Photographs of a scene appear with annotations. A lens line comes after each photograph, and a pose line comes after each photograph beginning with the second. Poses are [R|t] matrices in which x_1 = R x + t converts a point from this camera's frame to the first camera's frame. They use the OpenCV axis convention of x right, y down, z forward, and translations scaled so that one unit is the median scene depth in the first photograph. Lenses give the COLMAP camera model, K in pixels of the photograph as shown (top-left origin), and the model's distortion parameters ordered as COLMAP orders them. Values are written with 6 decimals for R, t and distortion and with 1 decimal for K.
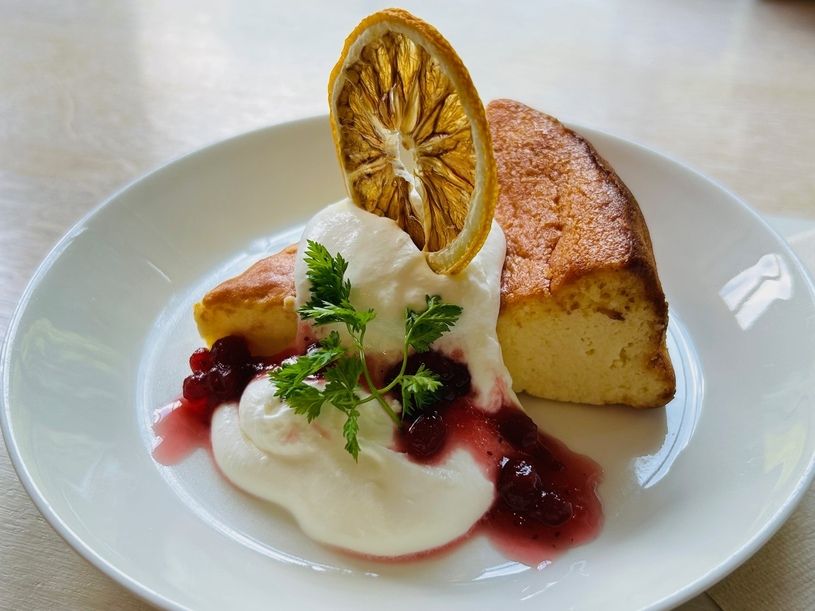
lens RADIAL K [[973.2, 0, 404.7], [0, 973.2, 306.8], [0, 0, 1]] dist [0.164674, 0.000000]
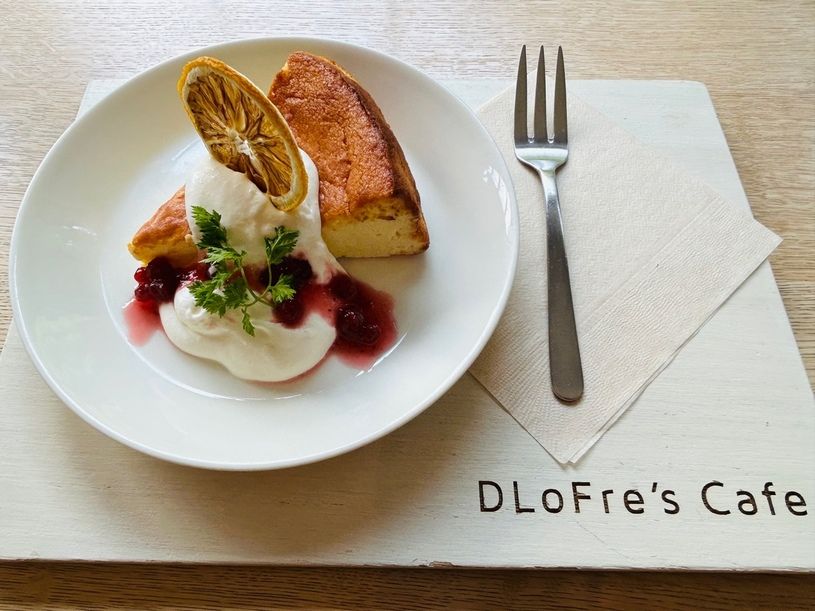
lens RADIAL K [[625.8, 0, 374.7], [0, 625.8, 273.6], [0, 0, 1]] dist [0.016075, -0.008371]
pose [[0.973430, -0.196136, 0.118169, 0.044679], [0.138296, 0.914886, 0.379287, -0.305387], [-0.182503, -0.352867, 0.917702, -0.003611]]
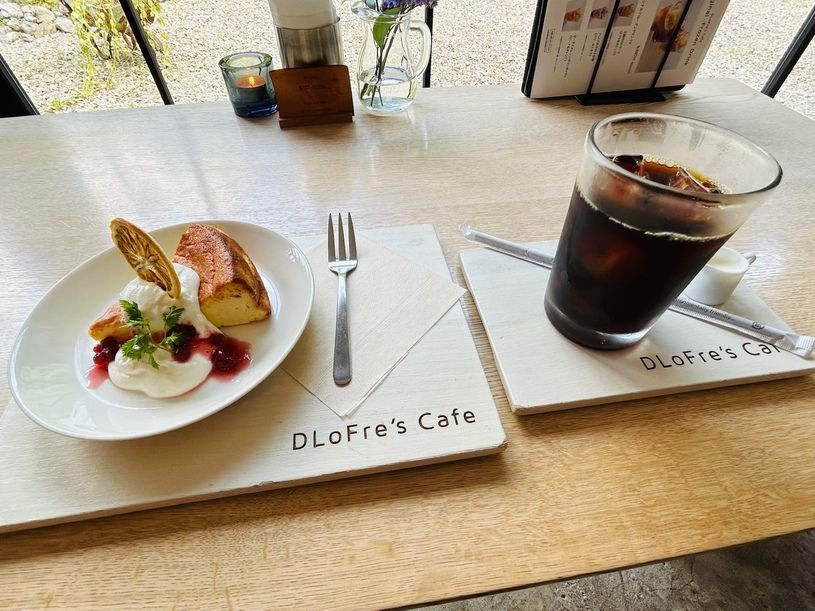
lens RADIAL K [[406.7, 0, 406.6], [0, 406.7, 295.7], [0, 0, 1]] dist [-0.017244, 0.001562]
pose [[0.919302, -0.274442, 0.282073, 0.336357], [0.236112, 0.958026, 0.162595, -0.073553], [-0.314856, -0.082873, 0.945515, -0.358721]]
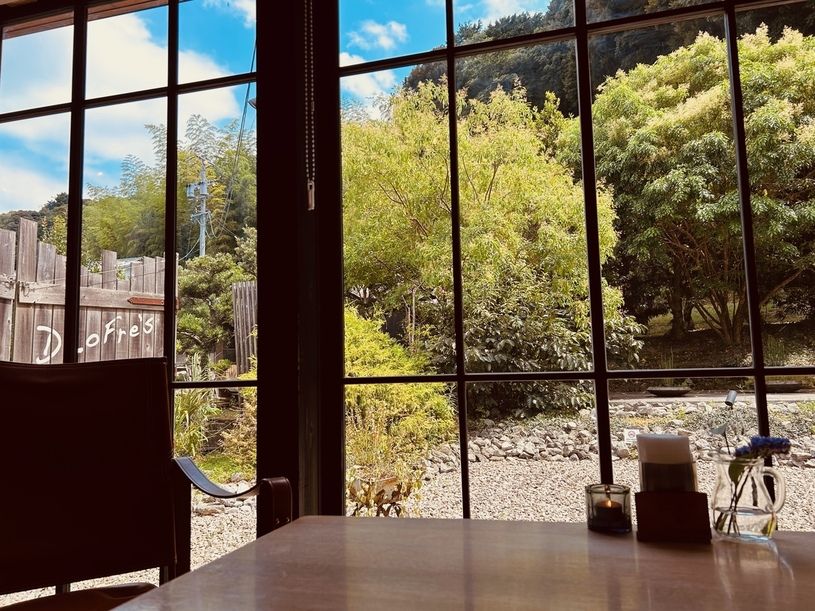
lens RADIAL K [[651.8, 0, 409.2], [0, 651.8, 302.5], [0, 0, 1]] dist [0.013661, -0.005484]
pose [[0.999548, -0.017487, -0.024465, -0.742163], [-0.005172, 0.701453, -0.712697, 1.109835], [0.029624, 0.712501, 0.701045, -1.870120]]
